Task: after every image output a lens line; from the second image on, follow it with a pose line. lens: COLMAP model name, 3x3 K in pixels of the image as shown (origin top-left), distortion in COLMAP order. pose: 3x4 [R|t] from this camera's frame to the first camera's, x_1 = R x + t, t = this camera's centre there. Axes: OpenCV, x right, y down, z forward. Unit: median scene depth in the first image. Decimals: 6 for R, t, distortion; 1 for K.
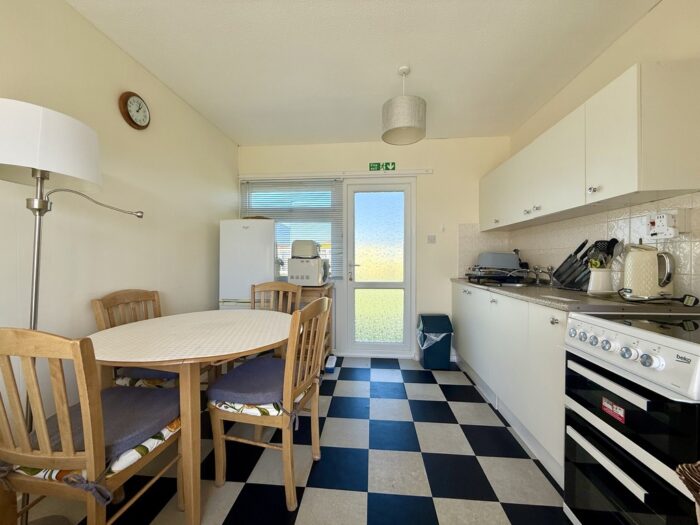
lens RADIAL K [[277.9, 0, 349.3], [0, 277.9, 262.5], [0, 0, 1]] dist [0.009454, -0.000284]
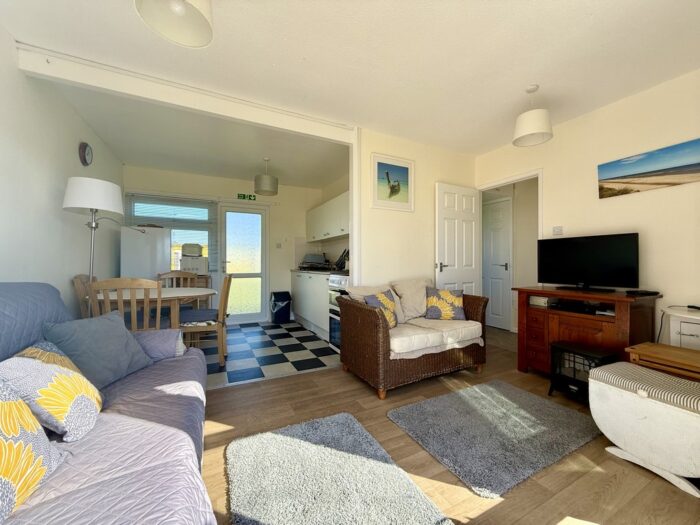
lens RADIAL K [[277.9, 0, 349.3], [0, 277.9, 262.5], [0, 0, 1]] dist [0.009454, -0.000284]
pose [[0.848794, -0.001004, 0.528722, -0.220484], [0.006754, 0.999937, -0.008945, 0.032739], [-0.528680, 0.011164, 0.848748, -0.612954]]
